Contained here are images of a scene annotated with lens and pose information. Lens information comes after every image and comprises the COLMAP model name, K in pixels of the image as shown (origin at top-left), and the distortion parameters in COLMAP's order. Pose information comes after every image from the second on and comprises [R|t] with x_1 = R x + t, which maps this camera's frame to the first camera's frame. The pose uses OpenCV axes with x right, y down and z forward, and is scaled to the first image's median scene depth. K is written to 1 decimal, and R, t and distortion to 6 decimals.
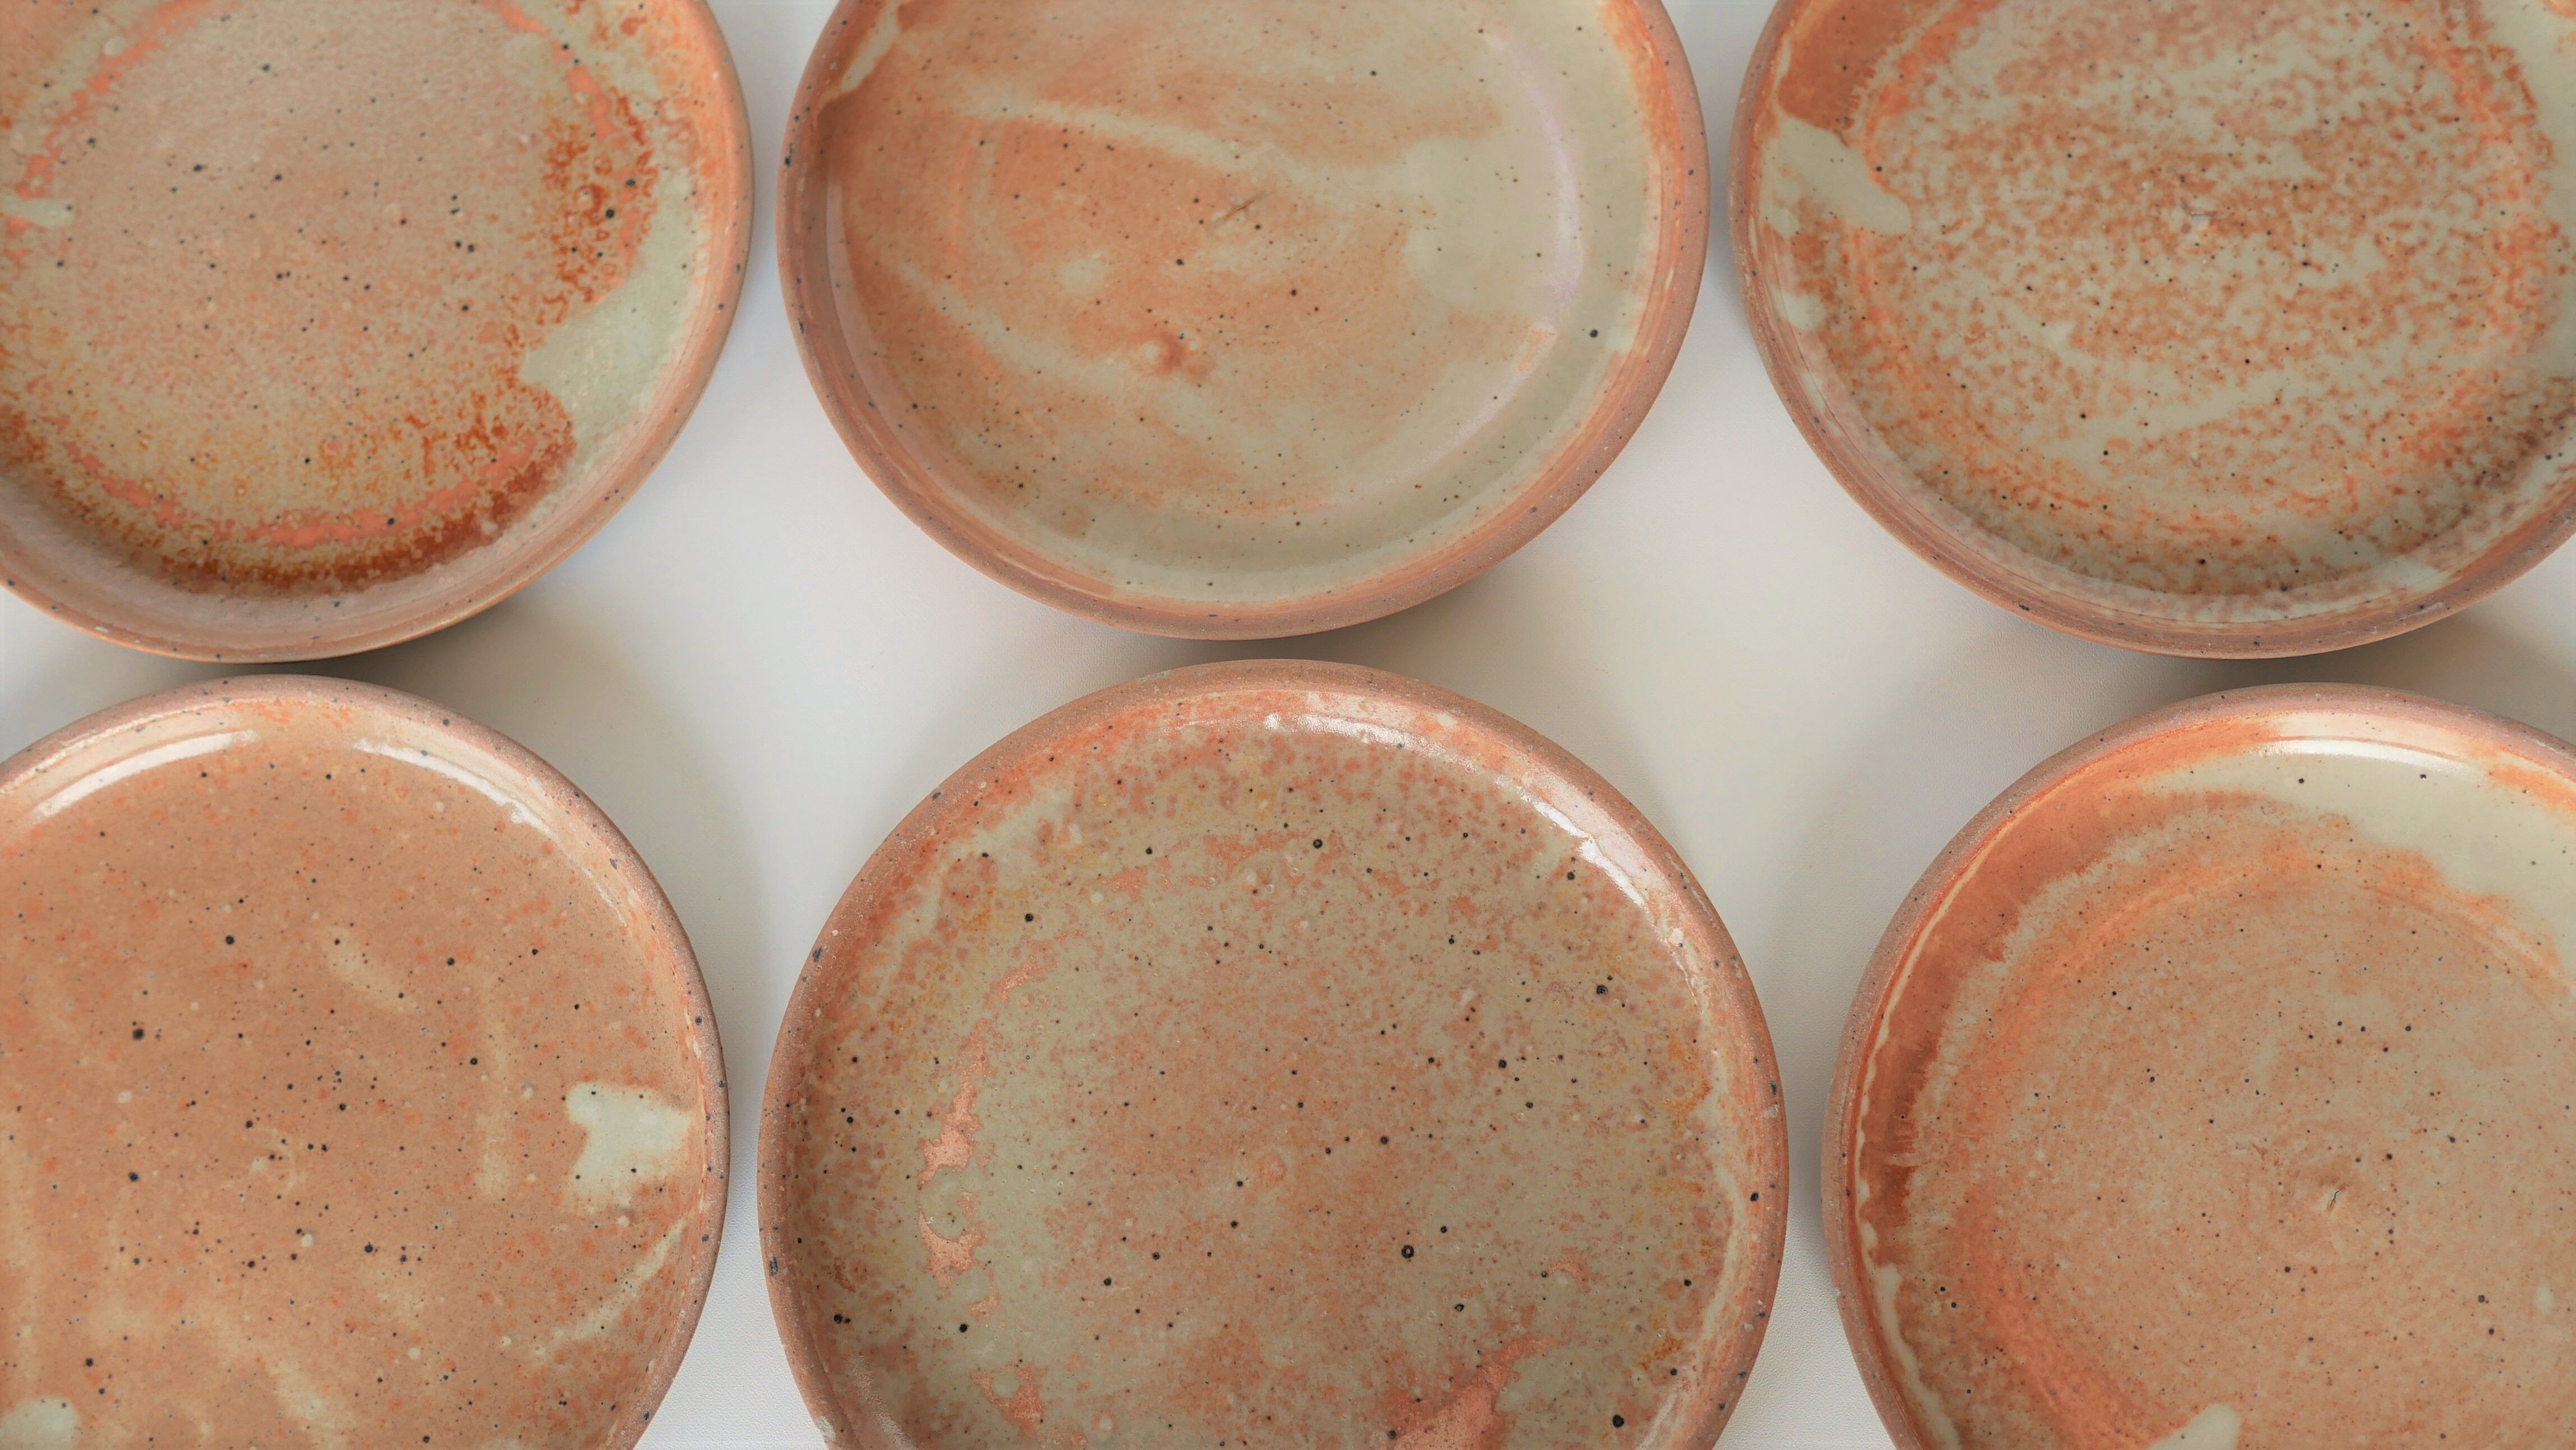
lens RADIAL K [[2940.1, 0, 1283.1], [0, 2940.1, 734.4], [0, 0, 1]] dist [-0.009233, 0.000000]
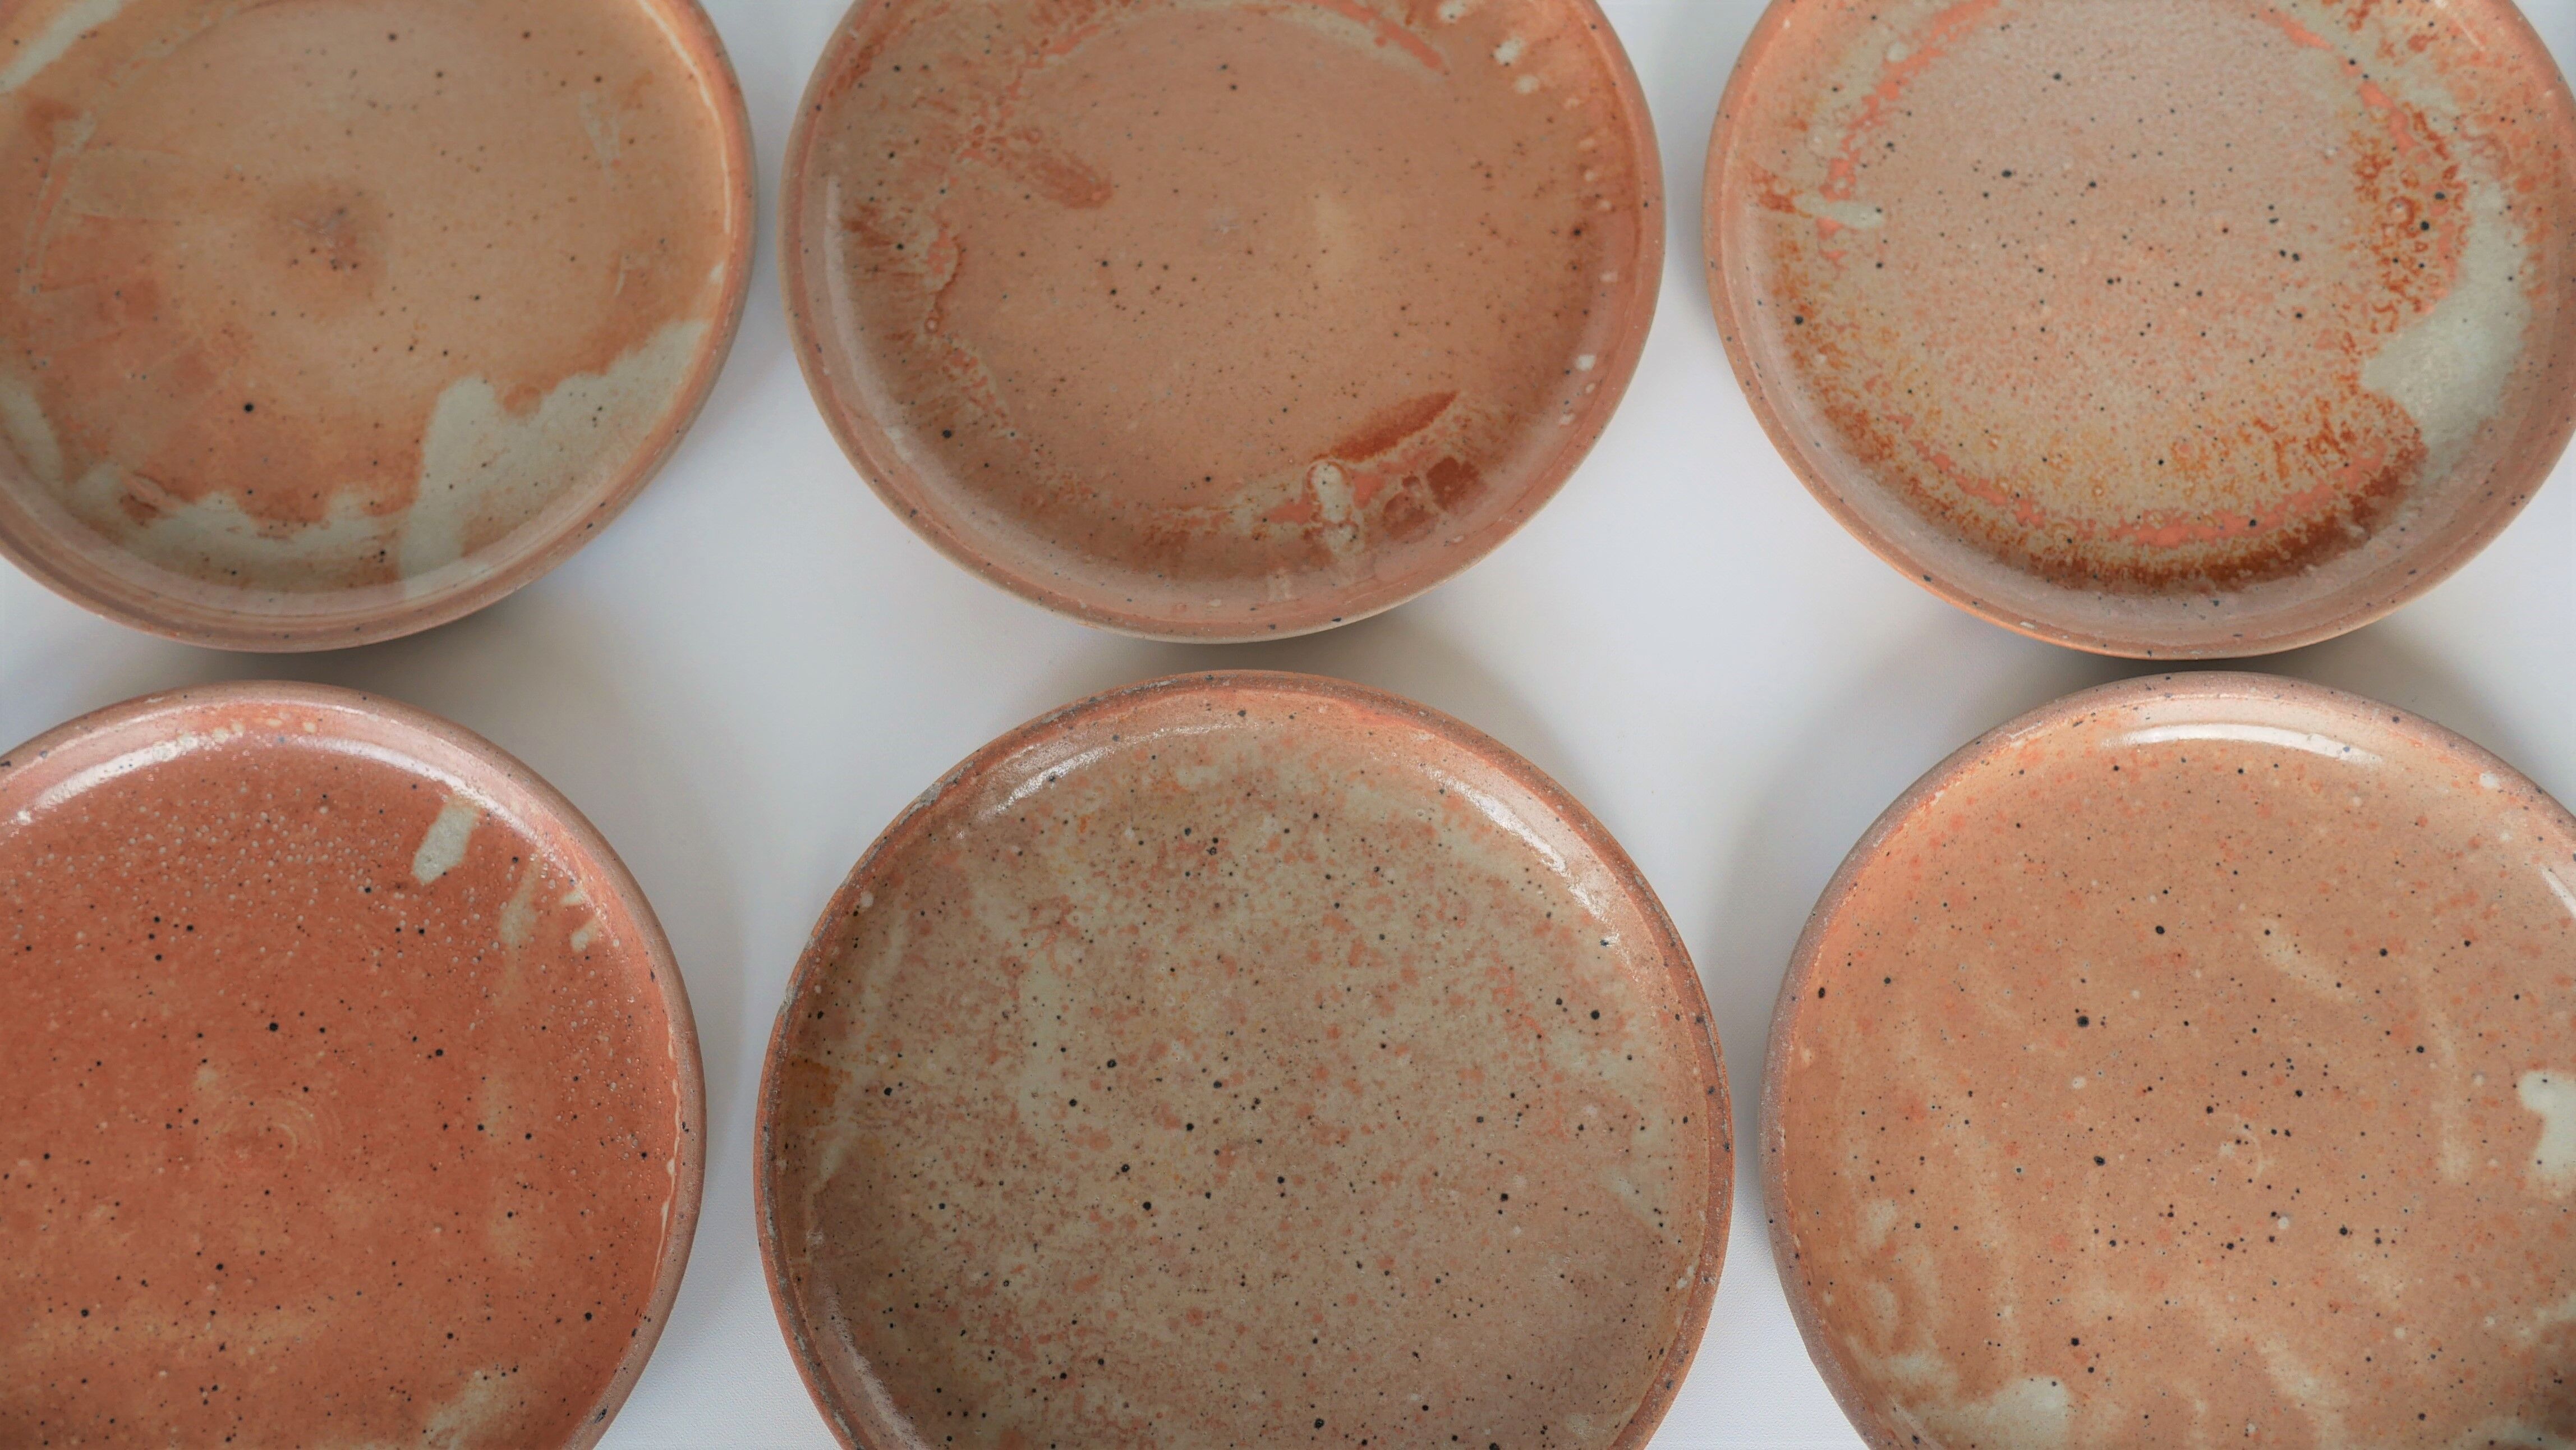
lens RADIAL K [[2940.1, 0, 1282.3], [0, 2940.1, 731.4], [0, 0, 1]] dist [-0.009233, 0.000000]
pose [[0.999264, 0.010176, 0.036992, -0.716327], [-0.010152, 0.999948, -0.000843, 0.004834], [-0.036998, 0.000467, 0.999315, -0.012747]]
